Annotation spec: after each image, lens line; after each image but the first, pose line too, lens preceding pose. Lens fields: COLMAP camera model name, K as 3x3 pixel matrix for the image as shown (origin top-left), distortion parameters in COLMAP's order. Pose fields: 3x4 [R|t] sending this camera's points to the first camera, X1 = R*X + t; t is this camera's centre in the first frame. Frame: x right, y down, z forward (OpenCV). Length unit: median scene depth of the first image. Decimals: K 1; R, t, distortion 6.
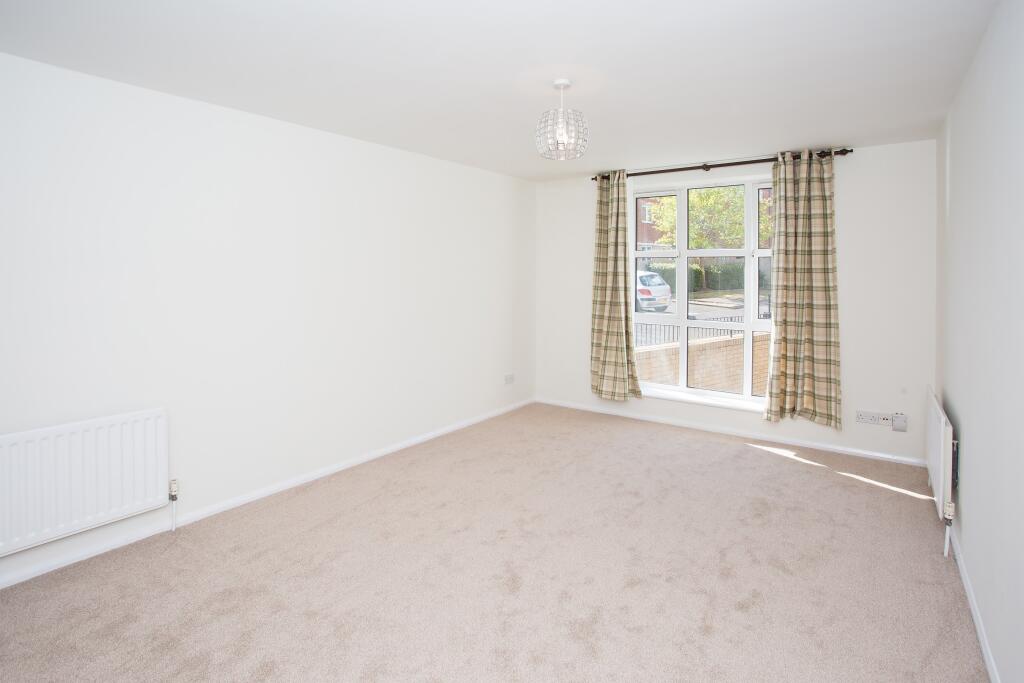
lens RADIAL K [[518.6, 0, 510.0], [0, 518.6, 273.5], [0, 0, 1]] dist [-0.035465, 0.000161]
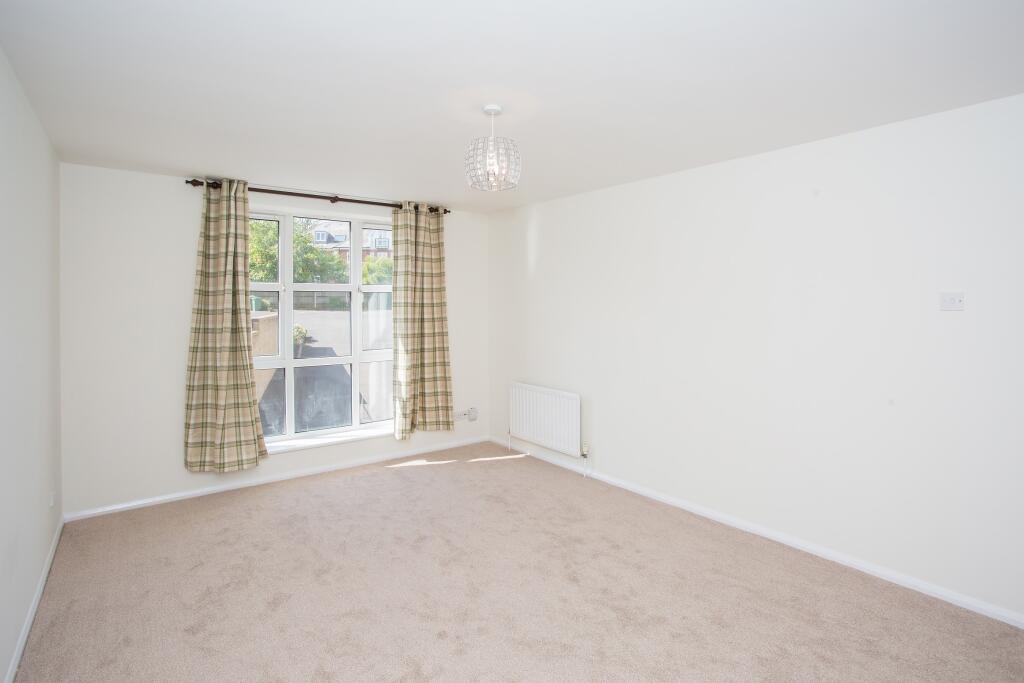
lens RADIAL K [[518.9, 0, 505.1], [0, 518.9, 304.8], [0, 0, 1]] dist [-0.063663, 0.001058]
pose [[0.282713, -0.007218, 0.959177, -0.526944], [0.008525, 0.999951, 0.005012, -0.011465], [-0.959167, 0.006760, 0.282761, 0.482398]]
